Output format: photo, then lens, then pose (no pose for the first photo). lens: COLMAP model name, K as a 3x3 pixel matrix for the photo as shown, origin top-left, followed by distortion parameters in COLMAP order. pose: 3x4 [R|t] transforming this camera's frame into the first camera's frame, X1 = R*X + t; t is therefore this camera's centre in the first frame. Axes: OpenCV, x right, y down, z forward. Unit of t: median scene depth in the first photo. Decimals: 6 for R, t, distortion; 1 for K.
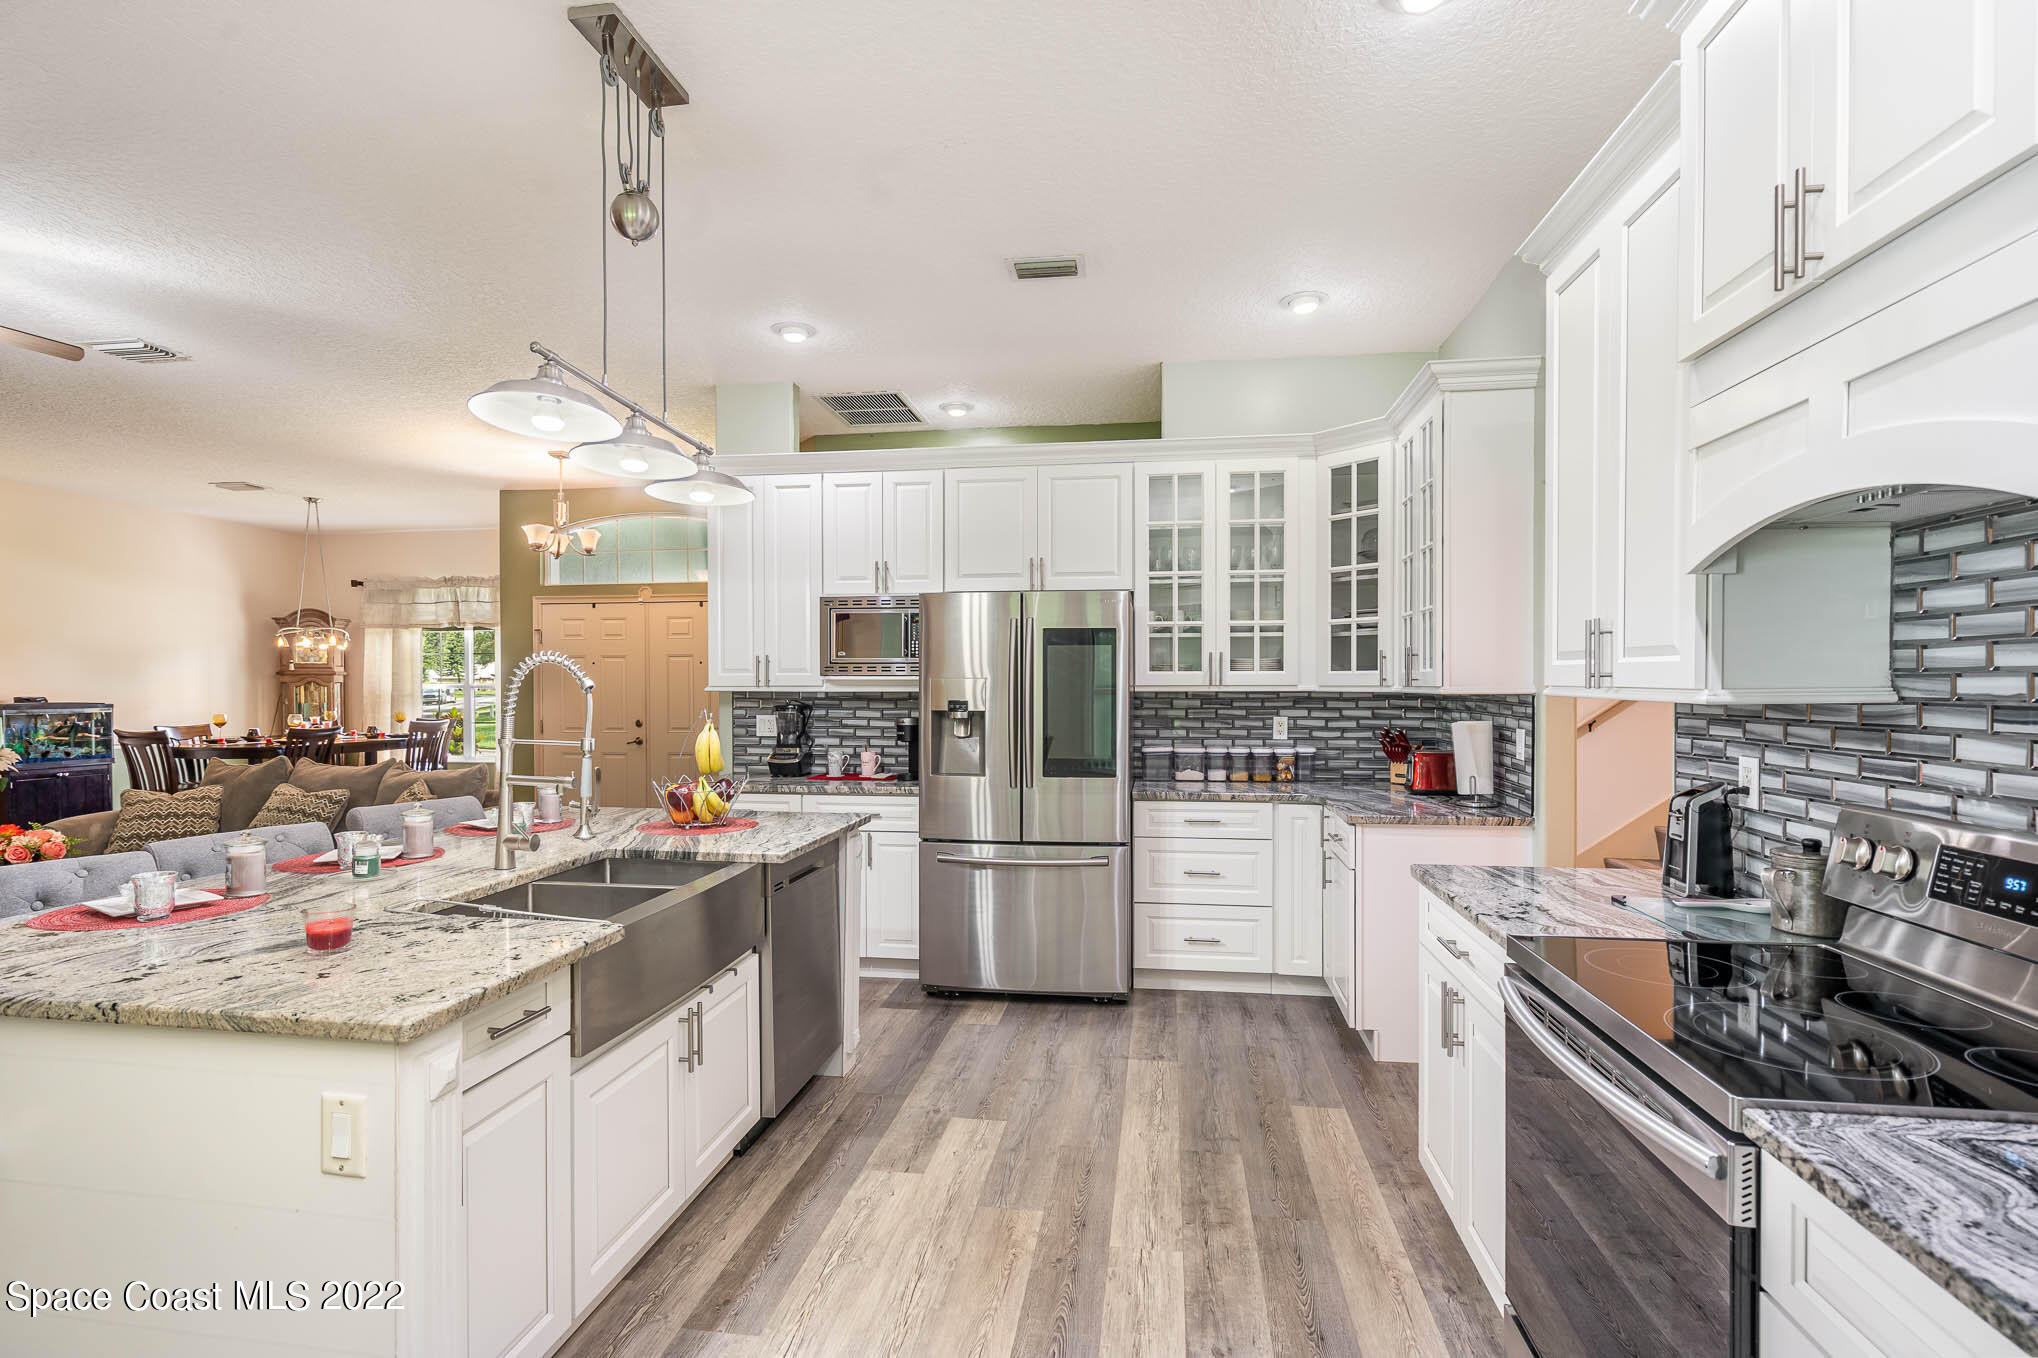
lens RADIAL K [[994.3, 0, 1025.9], [0, 994.3, 694.4], [0, 0, 1]] dist [0.000262, 0.000290]
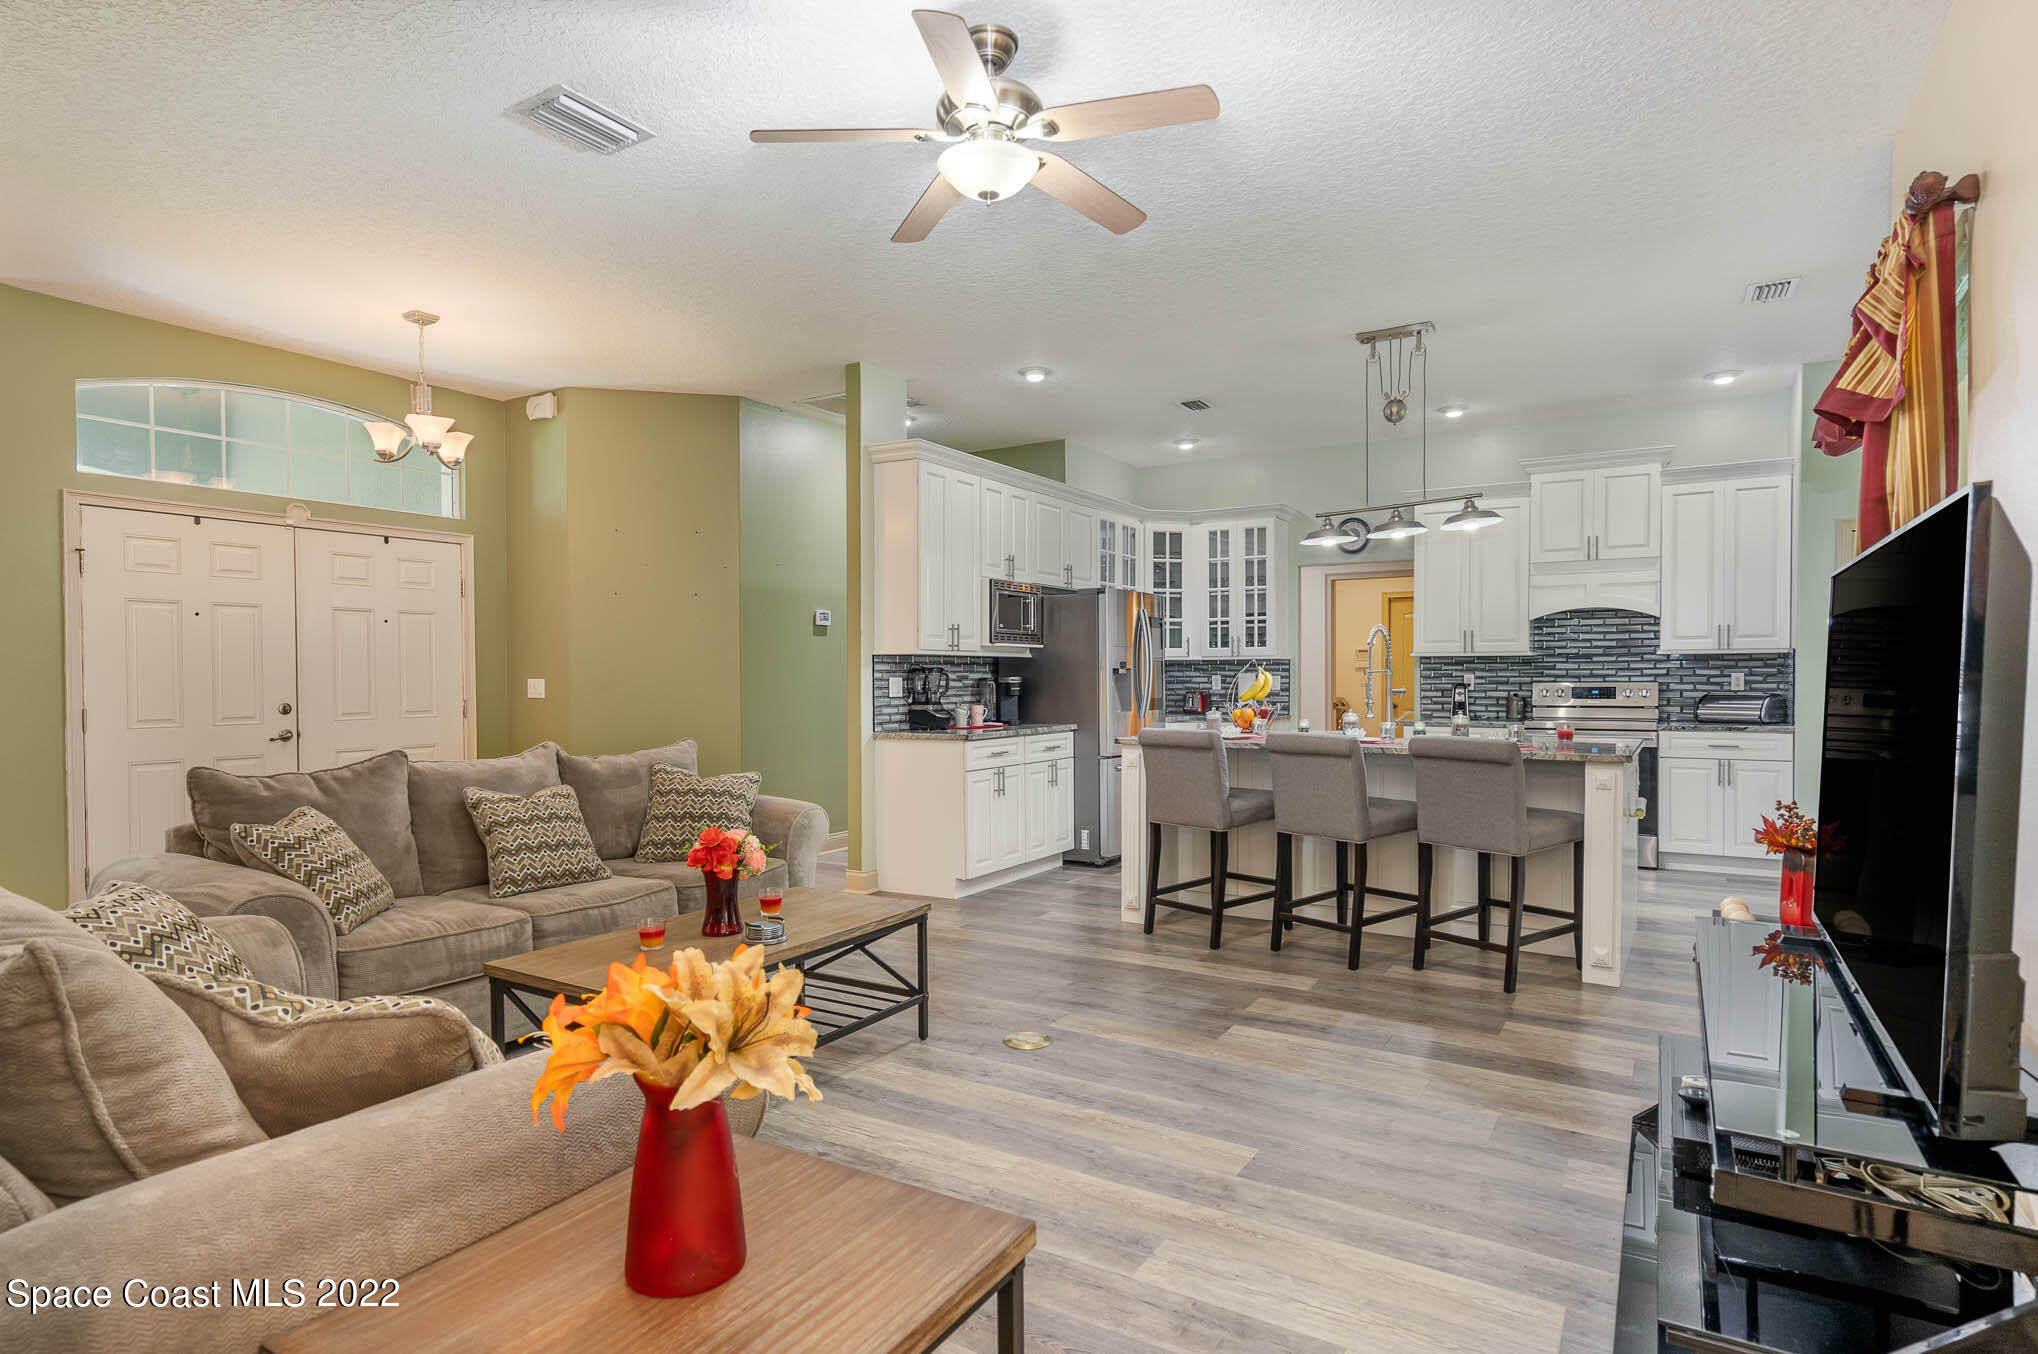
lens RADIAL K [[1035.5, 0, 1055.8], [0, 1035.5, 686.5], [0, 0, 1]] dist [-0.001113, 0.001167]
pose [[0.390085, -0.011410, 0.920708, -1.353163], [0.014817, 0.999872, 0.006113, 0.028626], [-0.920660, 0.011257, 0.390204, 0.427689]]
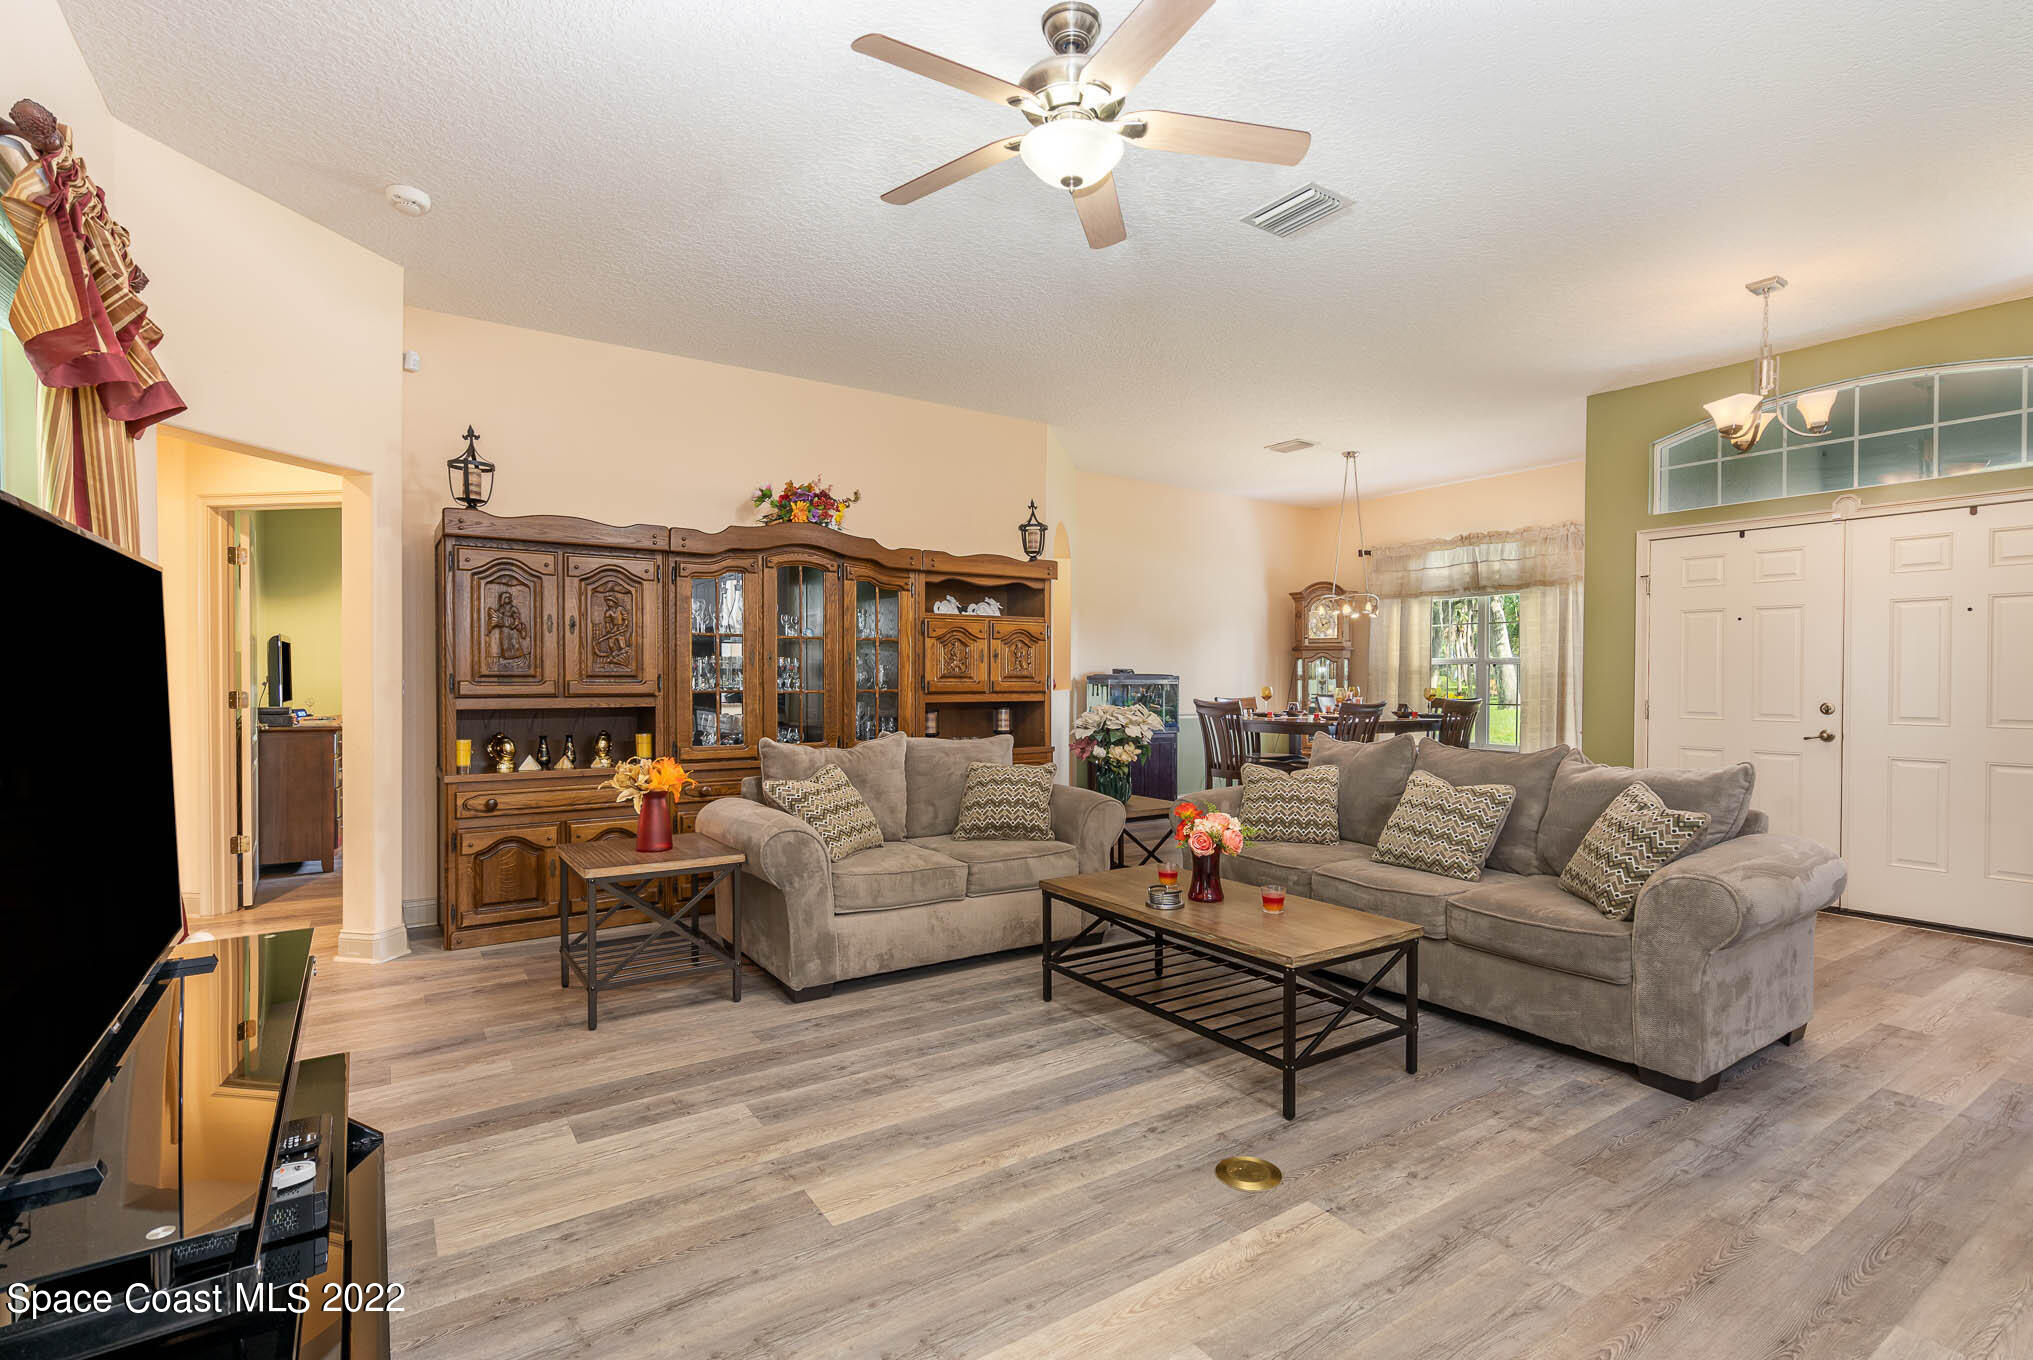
lens RADIAL K [[956.9, 0, 1017.9], [0, 956.9, 685.5], [0, 0, 1]] dist [0.003848, 0.000009]
pose [[0.669547, 0.011551, -0.742679, -0.457485], [-0.011538, 0.999920, 0.005150, 0.027319], [0.742680, 0.005121, 0.669627, 0.315606]]
